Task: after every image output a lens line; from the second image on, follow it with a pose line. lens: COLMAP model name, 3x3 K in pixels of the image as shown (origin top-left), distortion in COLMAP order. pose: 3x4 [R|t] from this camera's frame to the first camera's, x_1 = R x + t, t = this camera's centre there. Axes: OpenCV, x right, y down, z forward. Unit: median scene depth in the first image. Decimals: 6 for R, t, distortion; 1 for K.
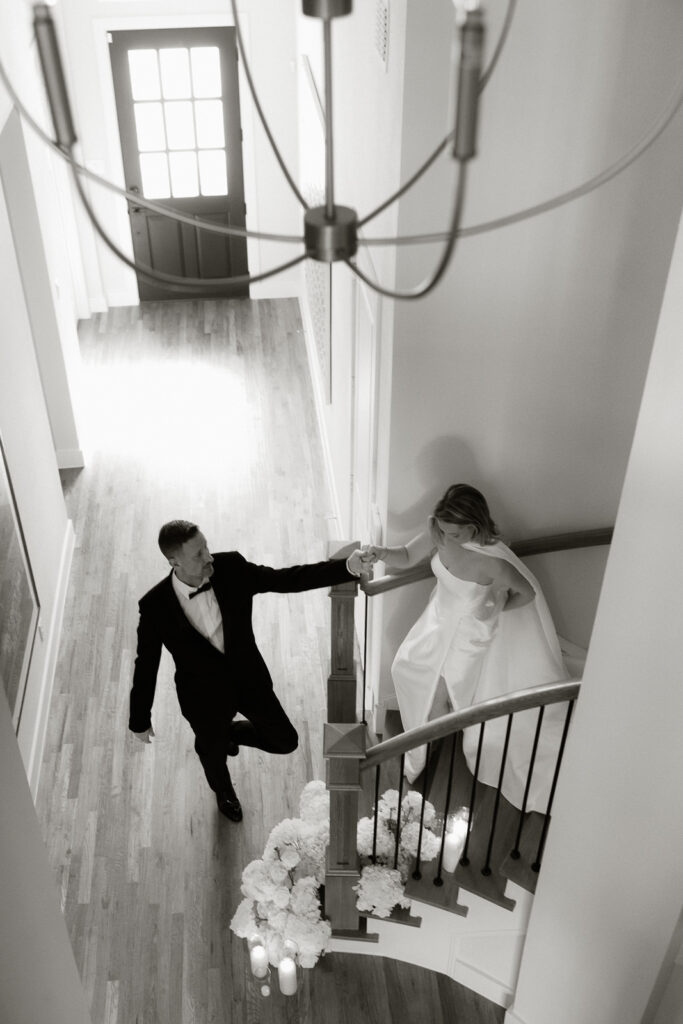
lens RADIAL K [[1045.9, 0, 340.1], [0, 1045.9, 551.7], [0, 0, 1]] dist [-0.010989, 0.000770]
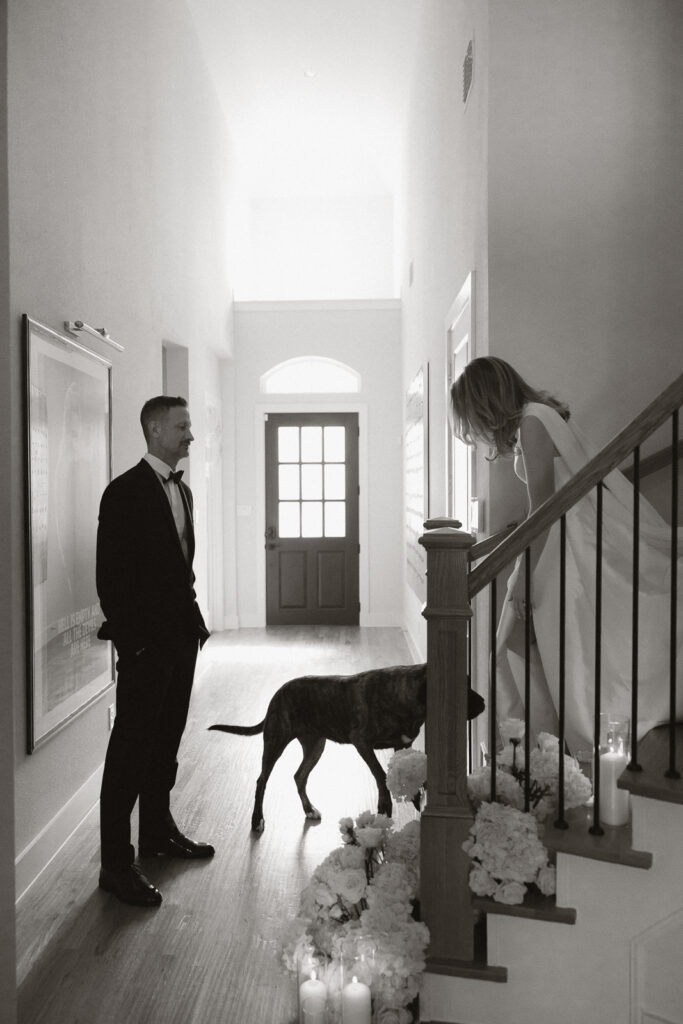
lens RADIAL K [[810.8, 0, 341.5], [0, 810.8, 512.0], [0, 0, 1]] dist [0.006524, -0.000552]
pose [[0.993479, -0.006890, -0.113804, -0.003977], [-0.063240, 0.797247, -0.600331, 0.442352], [0.094866, 0.603614, 0.791613, 0.440458]]
